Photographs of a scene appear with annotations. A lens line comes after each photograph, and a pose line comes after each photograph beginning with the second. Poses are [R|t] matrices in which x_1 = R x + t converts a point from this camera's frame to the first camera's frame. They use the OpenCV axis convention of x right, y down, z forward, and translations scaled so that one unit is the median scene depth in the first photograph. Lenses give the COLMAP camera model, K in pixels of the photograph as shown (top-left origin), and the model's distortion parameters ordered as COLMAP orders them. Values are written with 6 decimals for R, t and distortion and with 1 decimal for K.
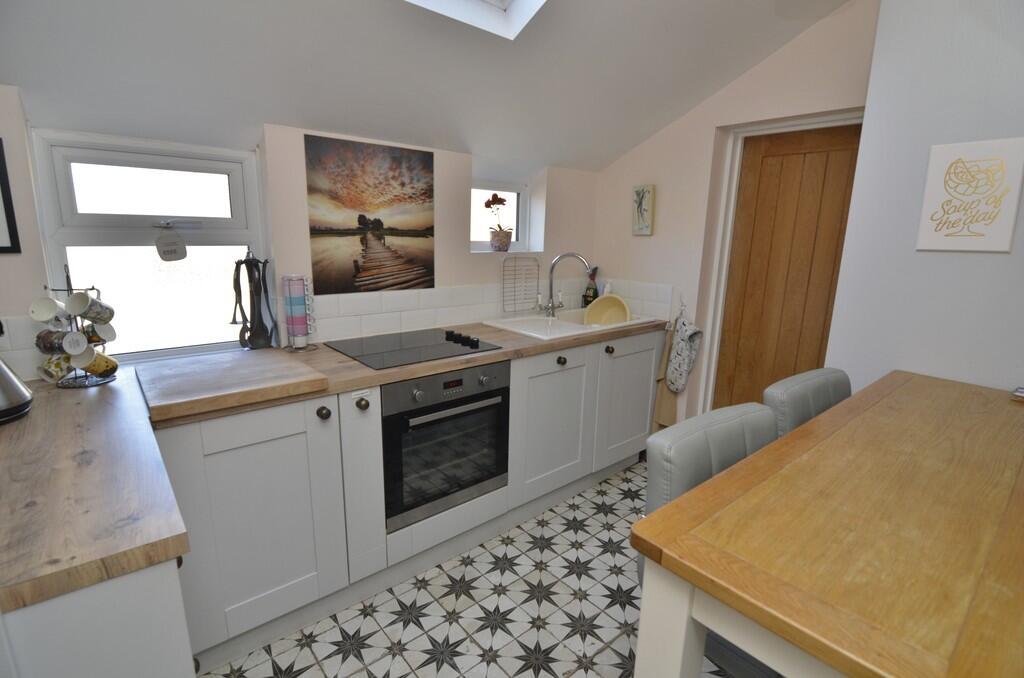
lens RADIAL K [[490.8, 0, 514.5], [0, 490.8, 340.1], [0, 0, 1]] dist [0.002190, -0.015048]
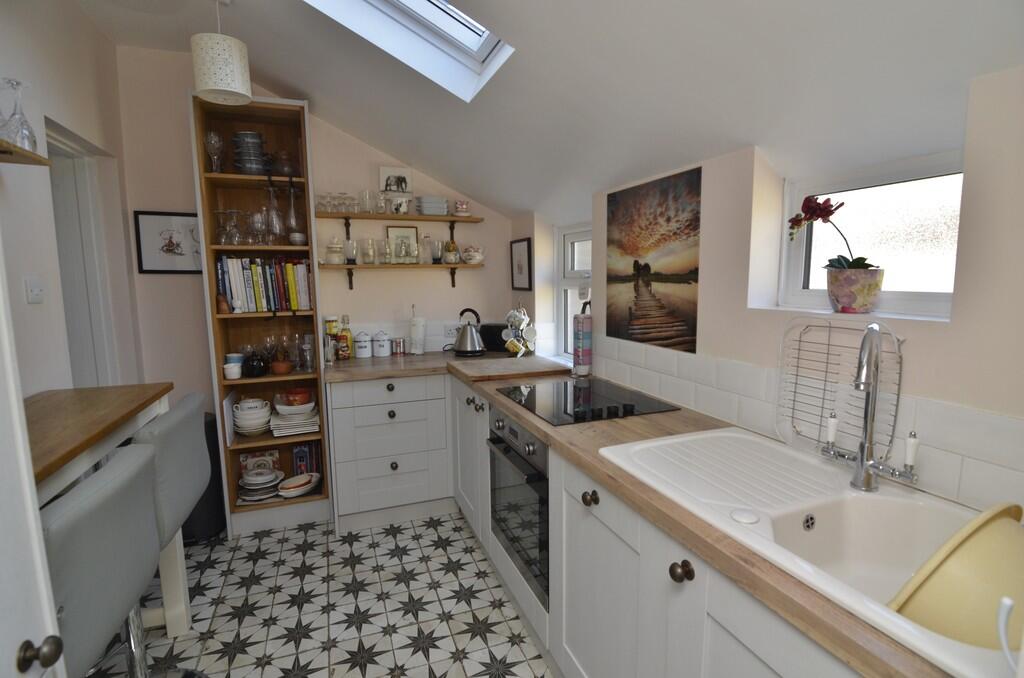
lens RADIAL K [[490.8, 0, 514.5], [0, 490.8, 340.1], [0, 0, 1]] dist [0.002190, -0.015048]
pose [[-0.340732, 0.097359, -0.935106, 0.651779], [-0.201586, 0.963926, 0.173813, -0.217708], [0.918295, 0.247727, -0.308814, 1.082875]]
